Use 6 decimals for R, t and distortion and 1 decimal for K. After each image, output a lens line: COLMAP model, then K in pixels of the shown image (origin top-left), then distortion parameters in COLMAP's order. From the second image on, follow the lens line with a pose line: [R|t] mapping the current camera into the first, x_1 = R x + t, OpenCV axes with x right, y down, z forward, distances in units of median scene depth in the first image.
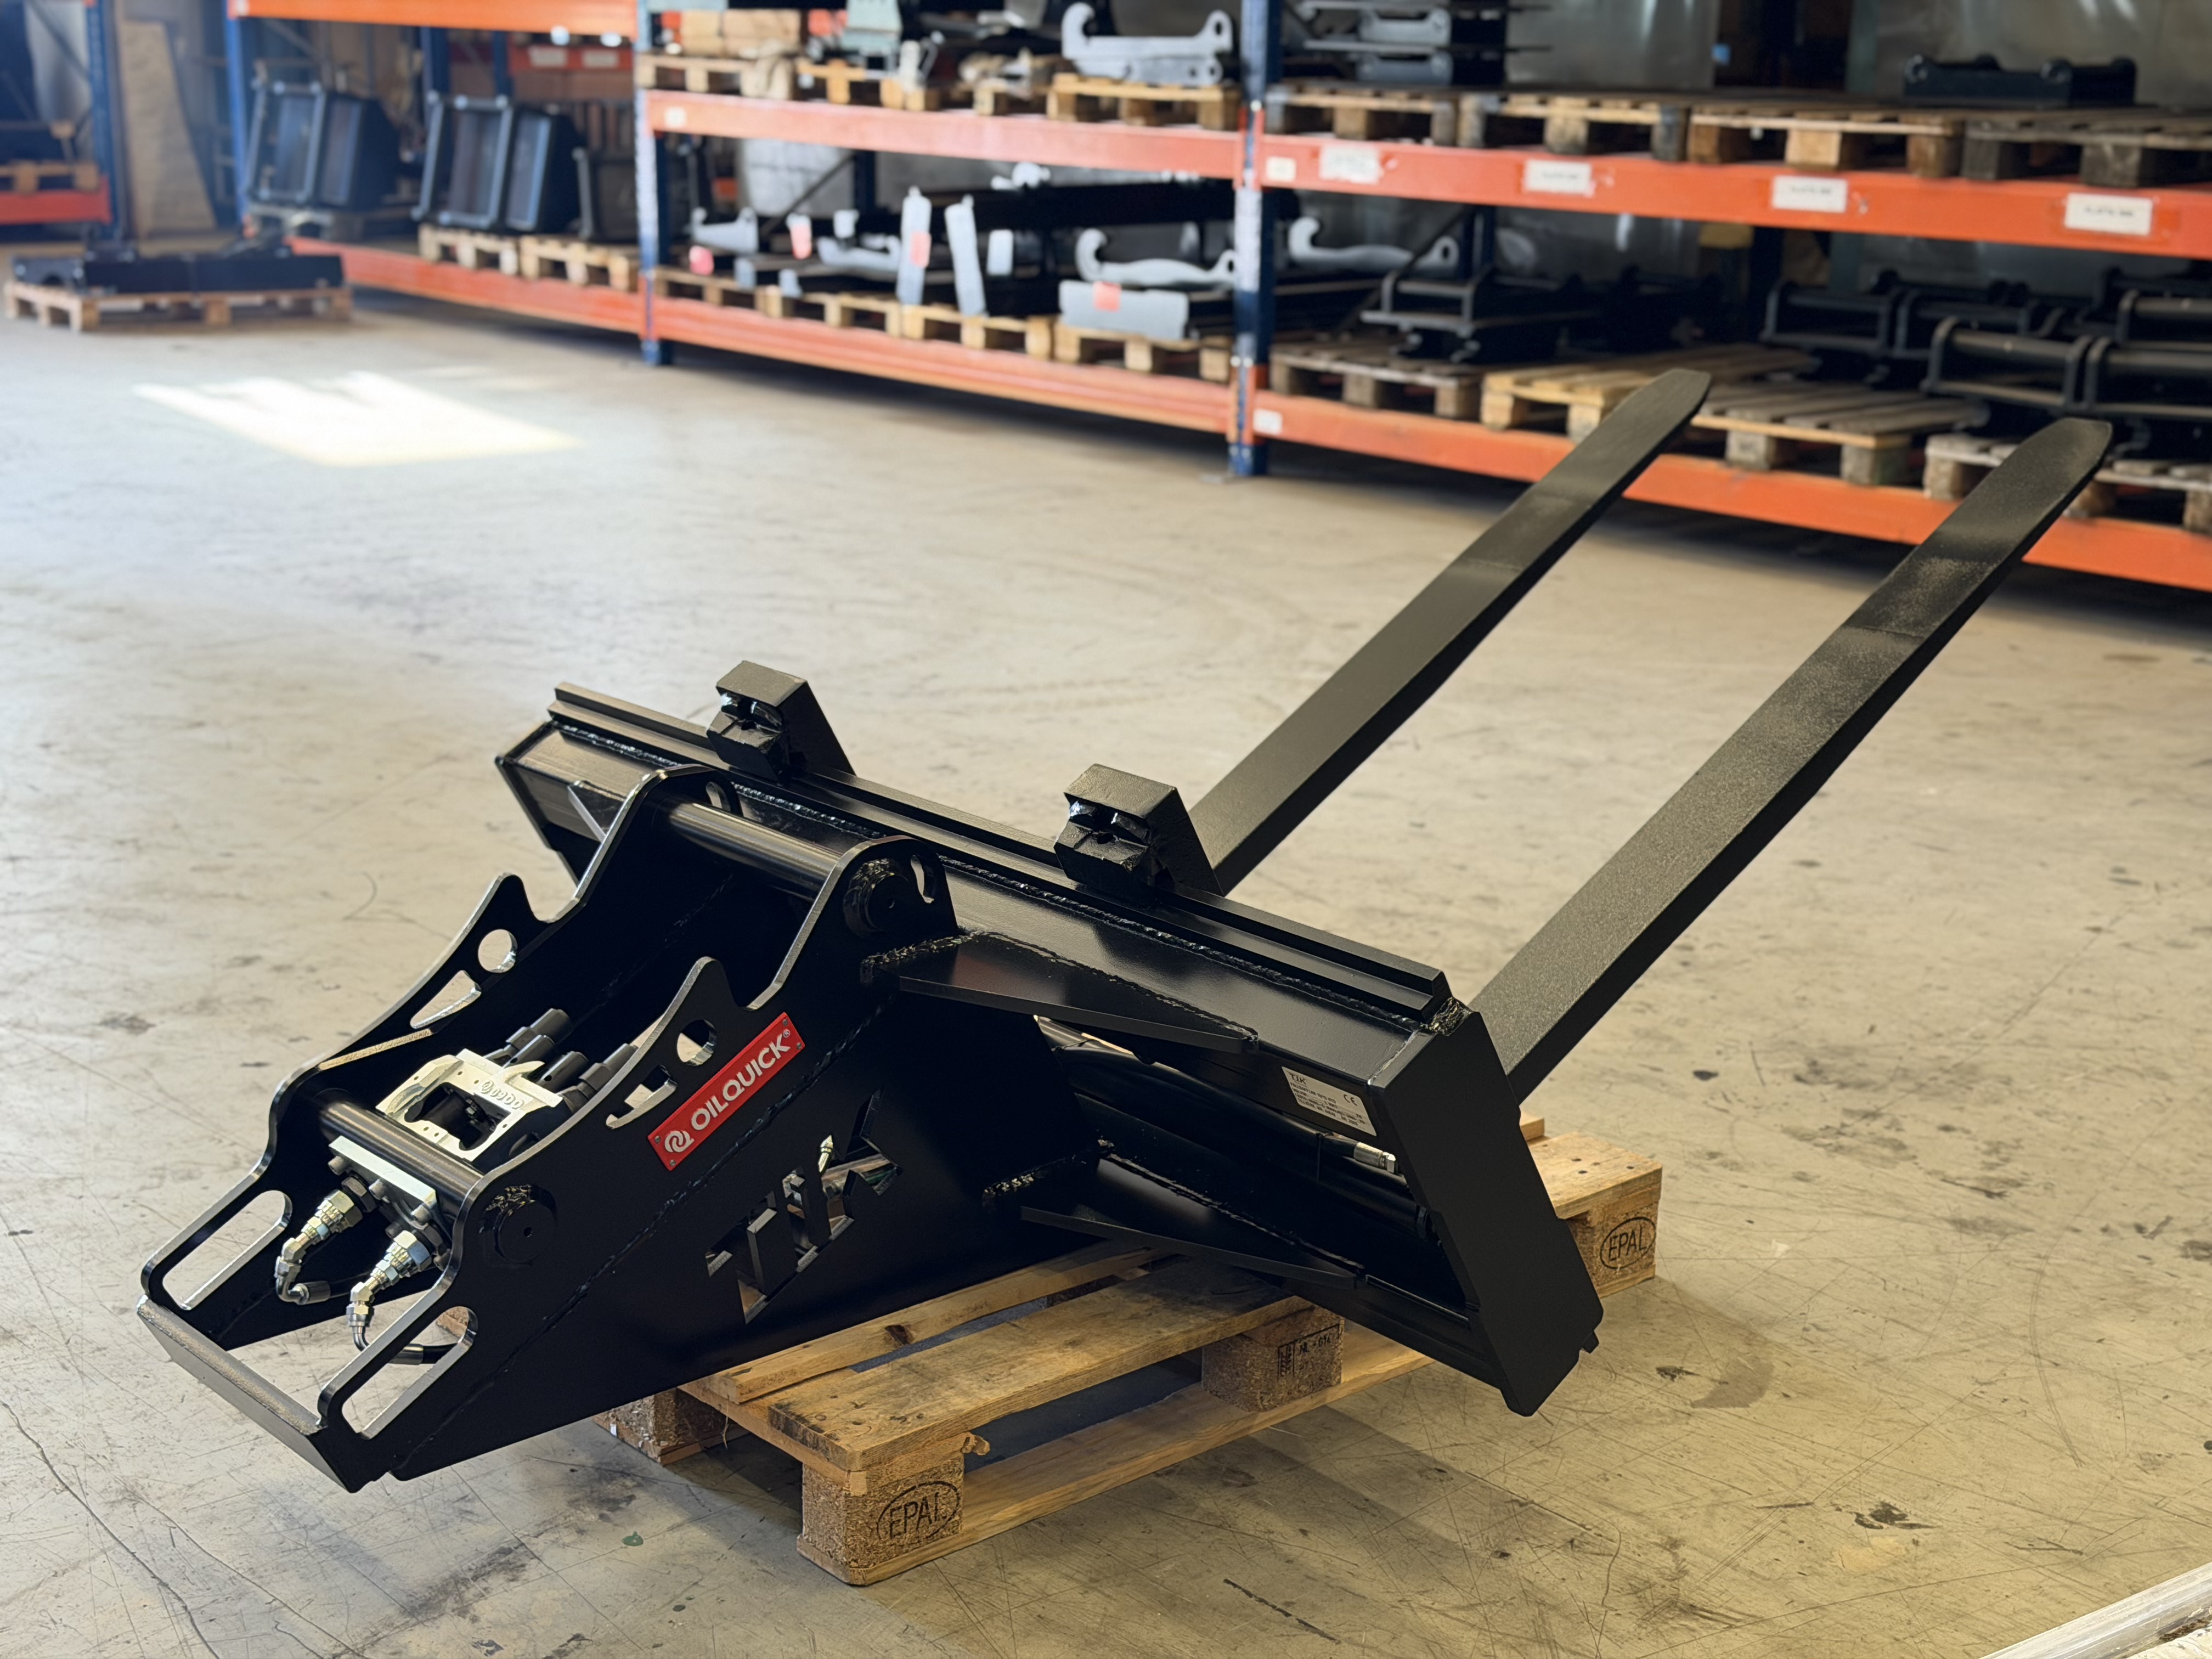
lens RADIAL K [[3071.4, 0, 1106.0], [0, 3071.4, 829.5], [0, 0, 1]] dist [0.209015, -0.495752]
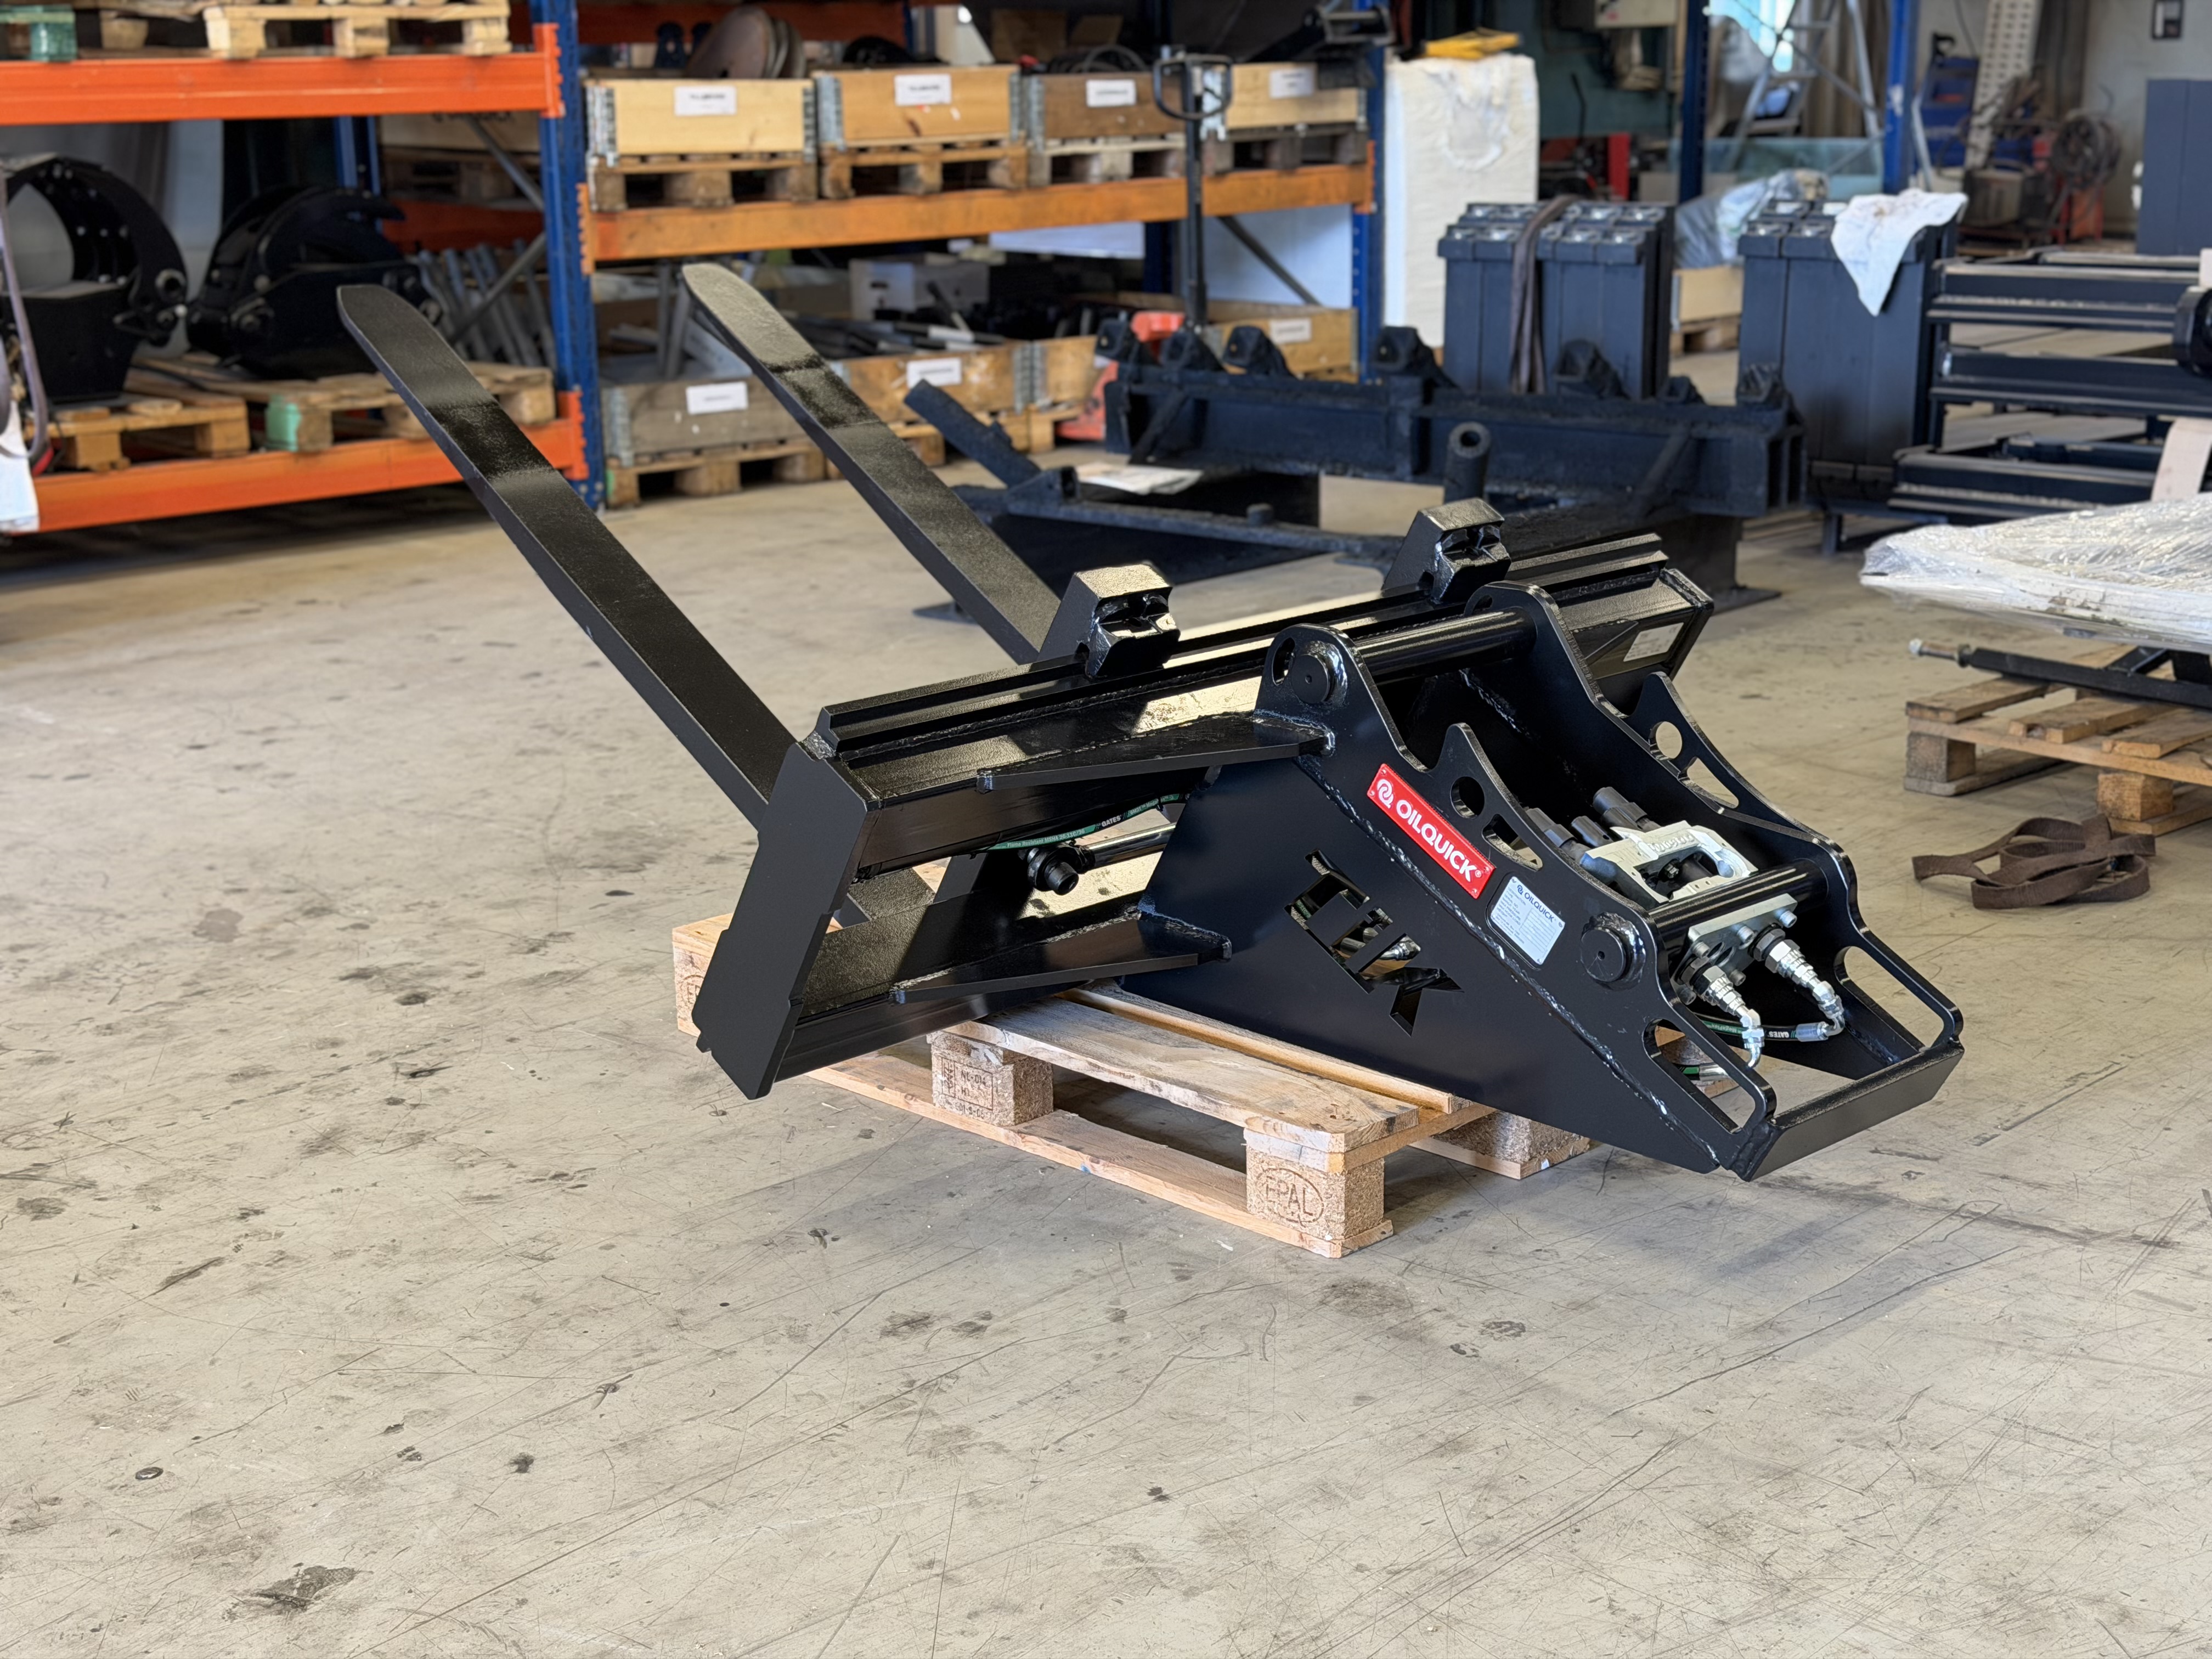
lens RADIAL K [[3071.4, 0, 1106.0], [0, 3071.4, 829.5], [0, 0, 1]] dist [0.209015, -0.495752]
pose [[-0.071310, -0.264582, 0.961723, -1.092967], [0.276332, 0.921199, 0.273923, -0.244839], [-0.958413, 0.285288, 0.007421, 1.019666]]
